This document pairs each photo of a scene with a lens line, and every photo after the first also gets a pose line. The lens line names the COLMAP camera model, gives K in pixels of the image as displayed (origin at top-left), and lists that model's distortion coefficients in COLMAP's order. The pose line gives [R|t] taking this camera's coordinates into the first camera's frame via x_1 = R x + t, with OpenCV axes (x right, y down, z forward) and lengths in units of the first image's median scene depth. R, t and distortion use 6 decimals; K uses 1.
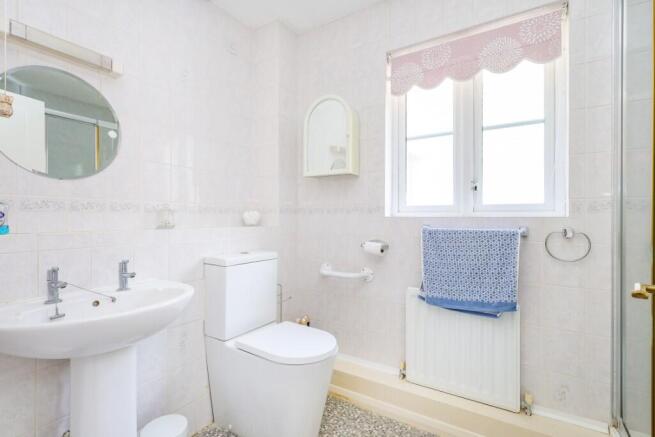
lens RADIAL K [[311.9, 0, 327.9], [0, 311.9, 221.4], [0, 0, 1]] dist [0.000972, 0.000252]
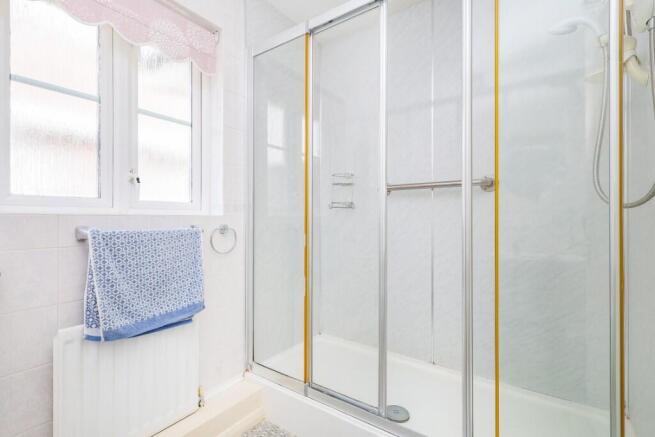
lens RADIAL K [[311.9, 0, 328.6], [0, 311.9, 216.0], [0, 0, 1]] dist [0.000972, 0.000252]
pose [[0.040221, 0.001325, 0.999190, -0.354796], [-0.000708, 0.999999, -0.001298, -0.011084], [-0.999191, -0.000655, 0.040222, 0.502425]]
